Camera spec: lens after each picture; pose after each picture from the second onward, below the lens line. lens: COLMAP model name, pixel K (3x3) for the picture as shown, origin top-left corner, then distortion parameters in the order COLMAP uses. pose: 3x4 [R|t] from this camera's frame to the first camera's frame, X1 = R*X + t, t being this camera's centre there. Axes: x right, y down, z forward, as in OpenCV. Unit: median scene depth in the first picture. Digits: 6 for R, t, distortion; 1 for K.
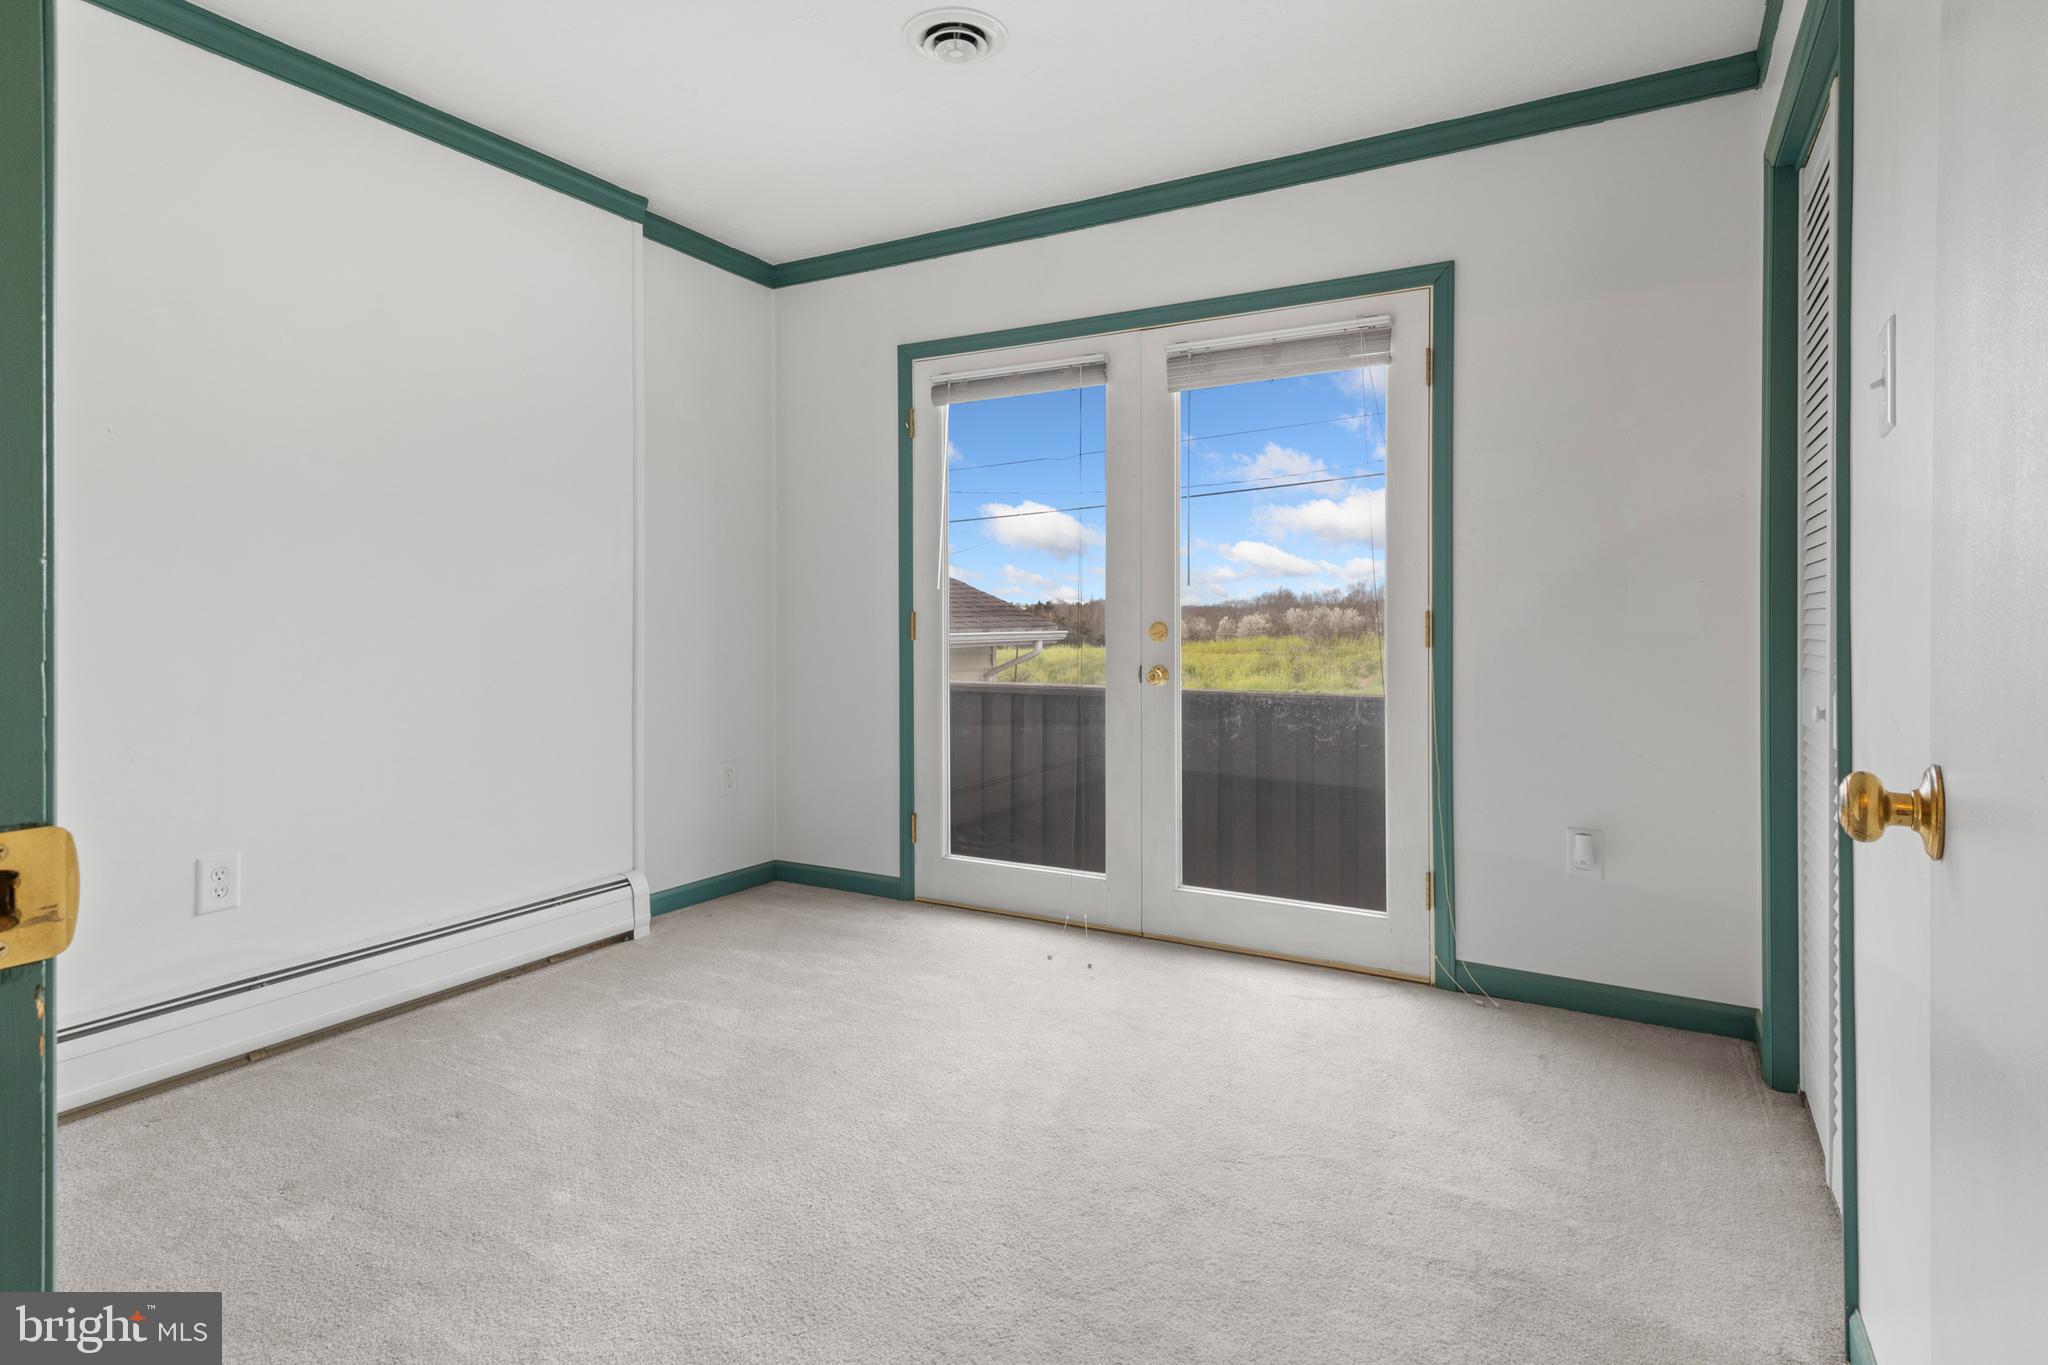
lens RADIAL K [[1063.9, 0, 1016.3], [0, 1063.9, 613.8], [0, 0, 1]] dist [0.001489, 0.000396]
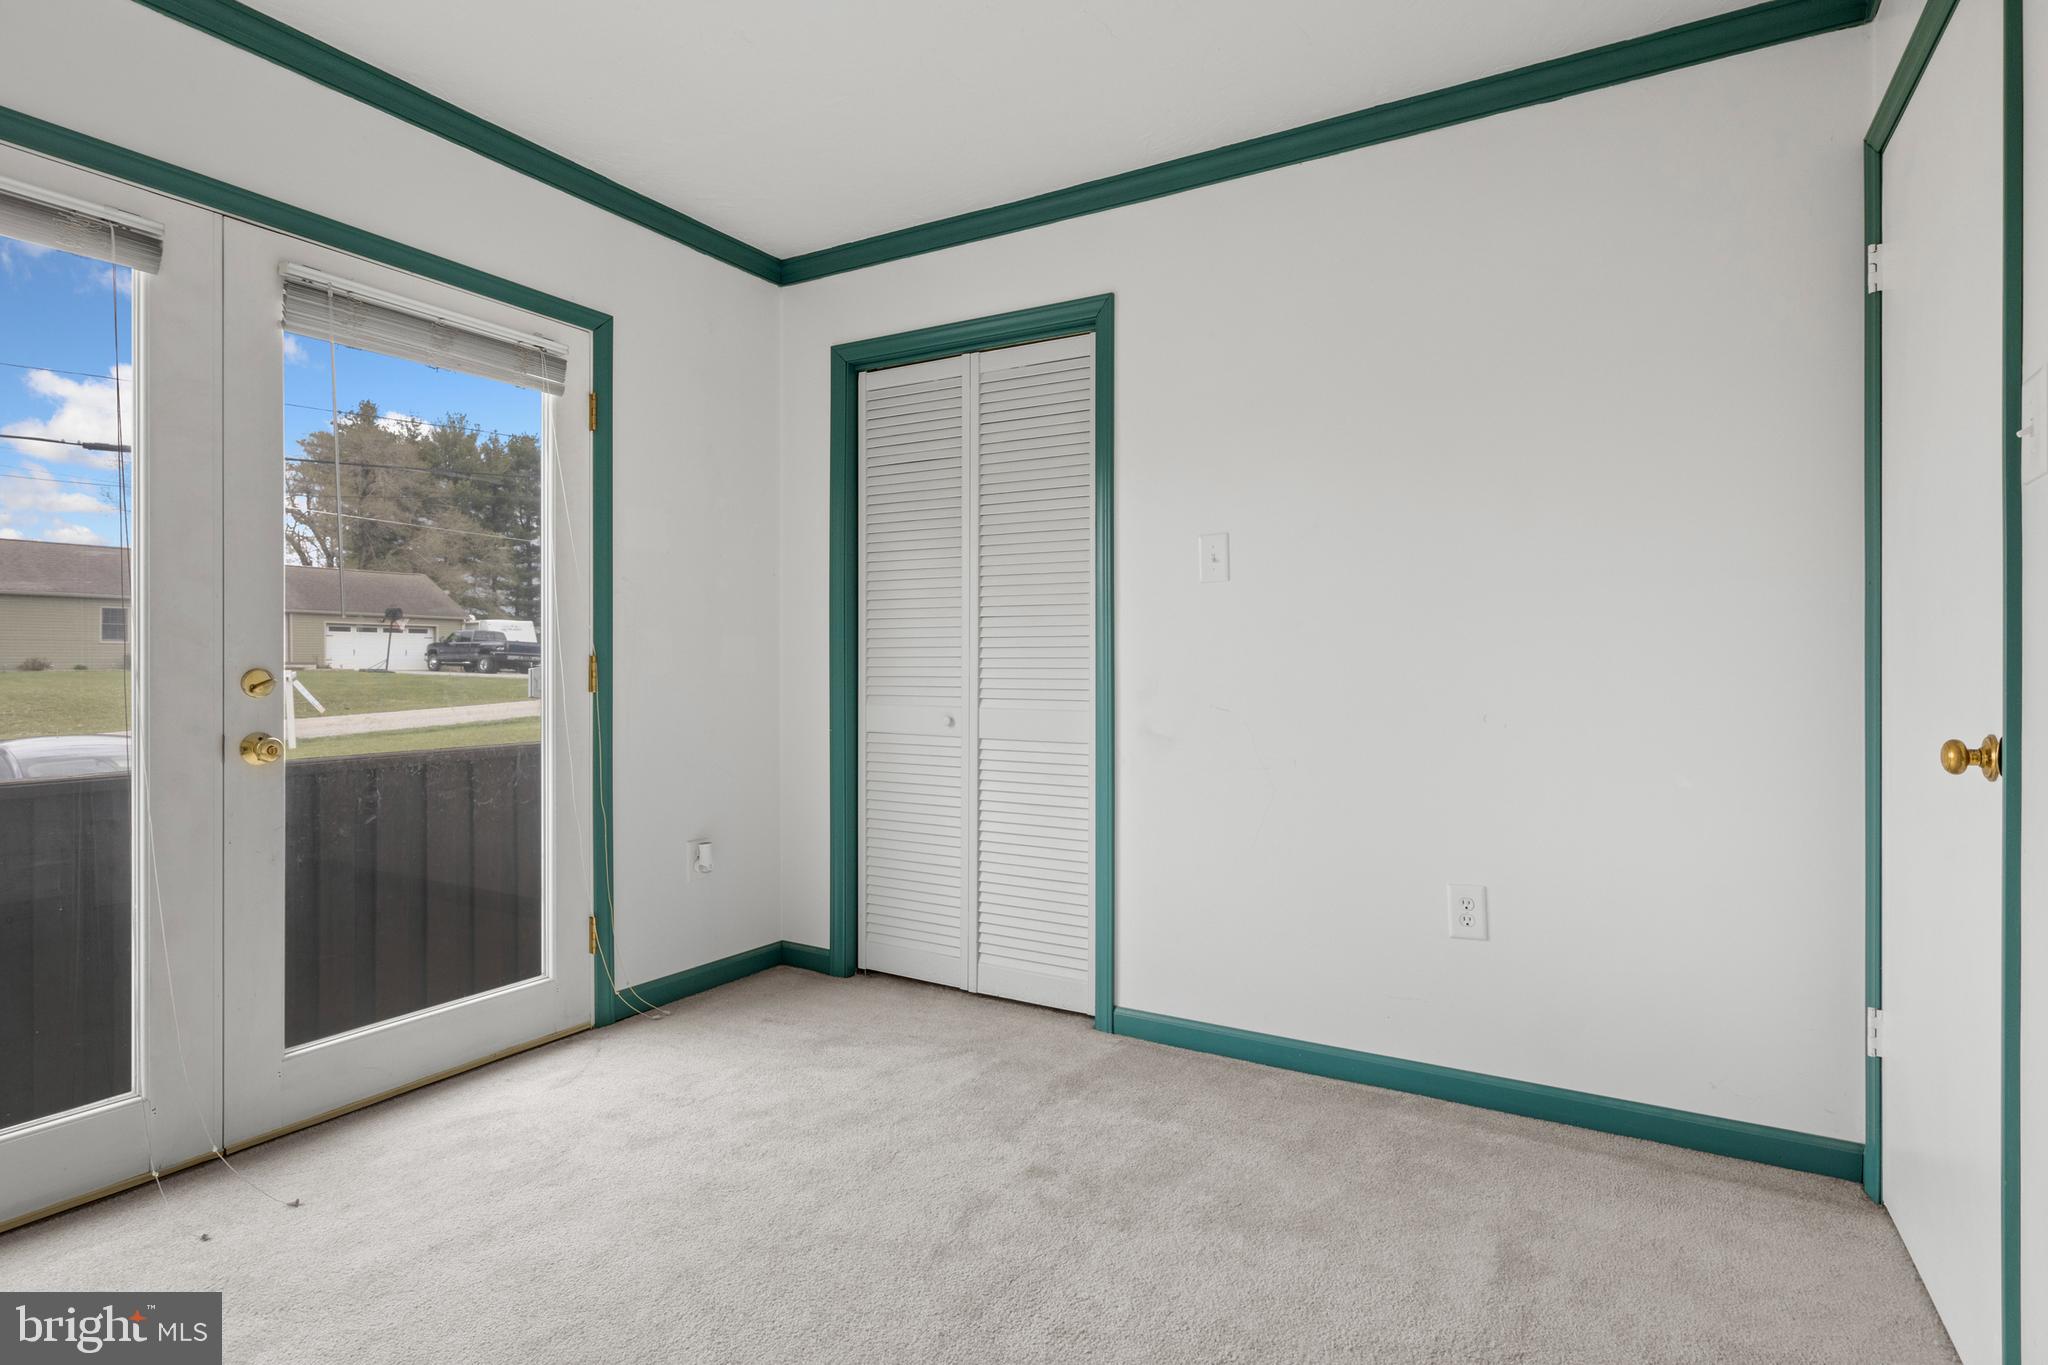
lens RADIAL K [[1031.8, 0, 1030.9], [0, 1031.8, 668.1], [0, 0, 1]] dist [-0.010139, 0.000609]
pose [[-0.008861, -0.003192, 0.999956, -0.573260], [-0.001978, 0.999993, 0.003175, 0.005090], [-0.999959, -0.001950, -0.008867, 0.584451]]
